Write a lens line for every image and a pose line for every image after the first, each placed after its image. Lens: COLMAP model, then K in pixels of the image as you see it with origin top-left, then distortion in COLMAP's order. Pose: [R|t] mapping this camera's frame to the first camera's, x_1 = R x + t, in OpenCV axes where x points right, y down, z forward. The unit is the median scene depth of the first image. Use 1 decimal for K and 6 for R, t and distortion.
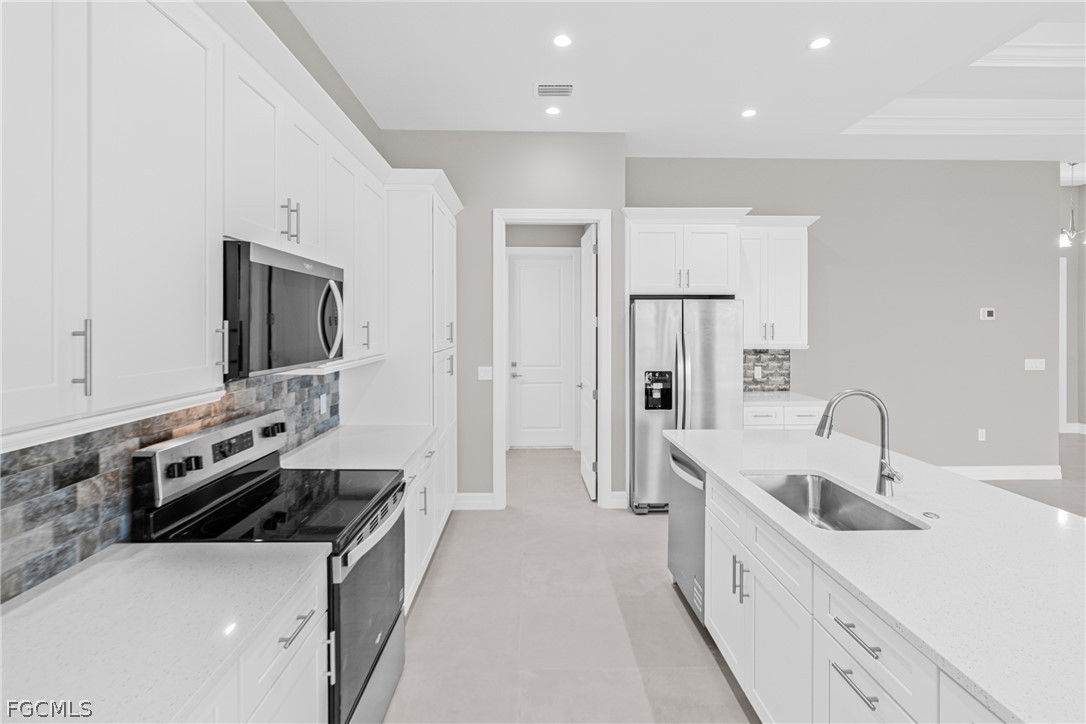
lens RADIAL K [[497.6, 0, 543.7], [0, 497.6, 327.9], [0, 0, 1]] dist [-0.009053, 0.002722]
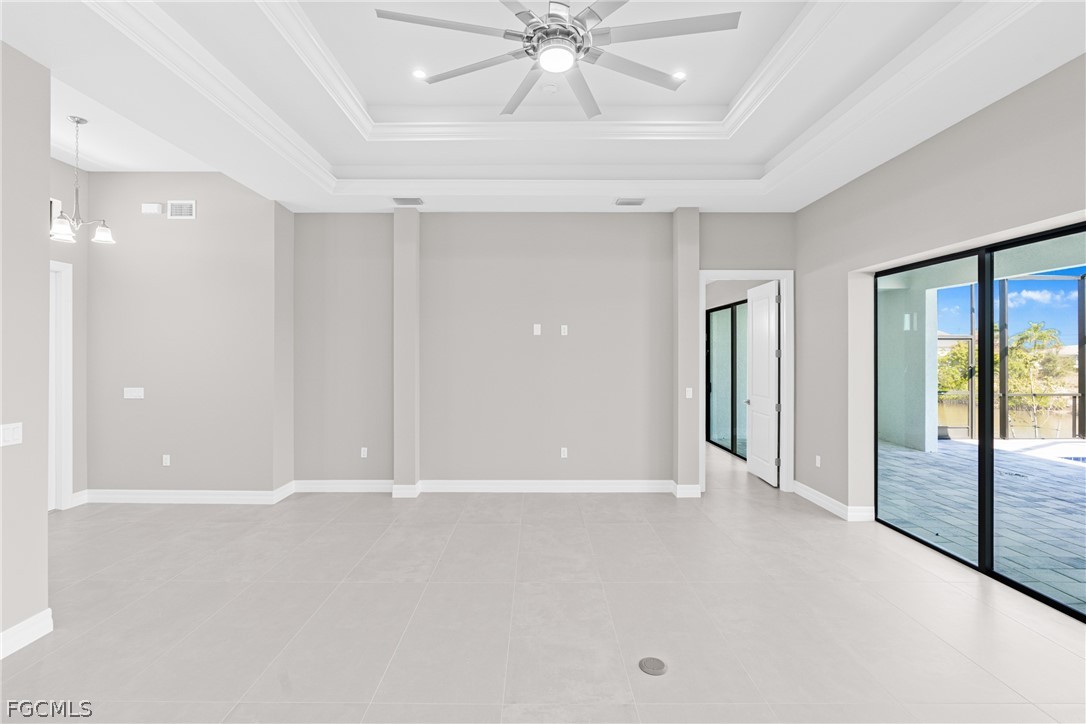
lens RADIAL K [[497.6, 0, 537.8], [0, 497.6, 355.9], [0, 0, 1]] dist [-0.009053, 0.002722]
pose [[0.017688, 0.004007, 0.999836, 0.594153], [0.005689, 0.999975, -0.004108, -0.003836], [-0.999827, 0.005761, 0.017664, 0.525083]]
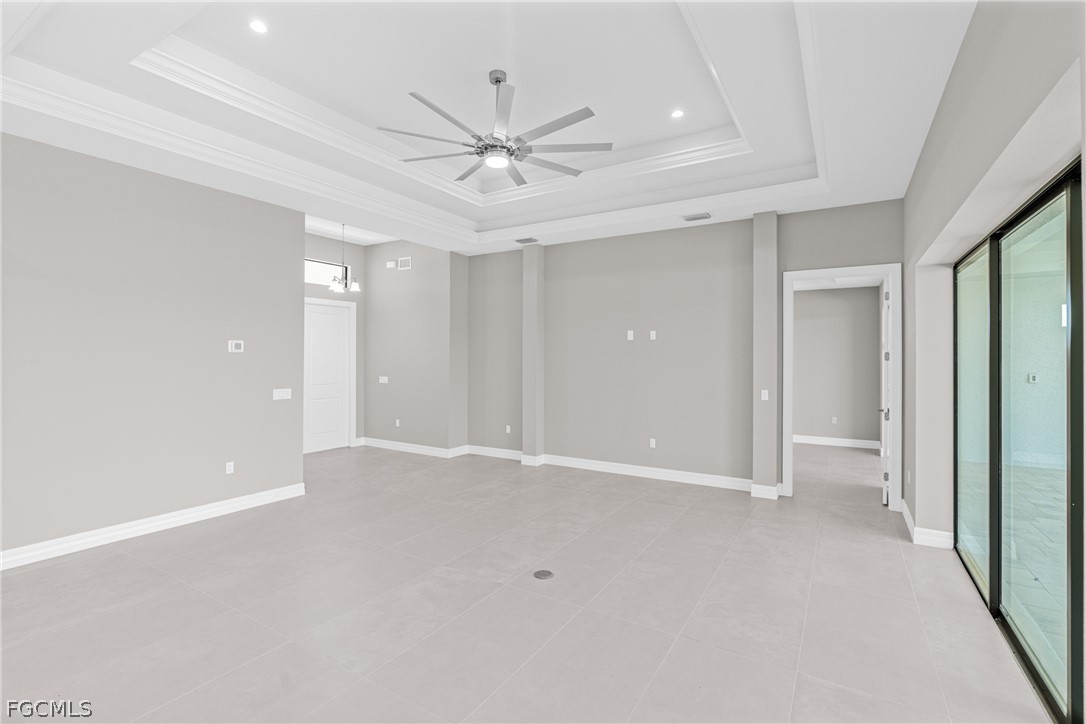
lens RADIAL K [[497.6, 0, 537.1], [0, 497.6, 356.3], [0, 0, 1]] dist [-0.009053, 0.002722]
pose [[0.544513, 0.007593, 0.838718, 0.463571], [-0.001186, 0.999965, -0.008283, -0.000772], [-0.838751, 0.003516, 0.544503, -0.079814]]
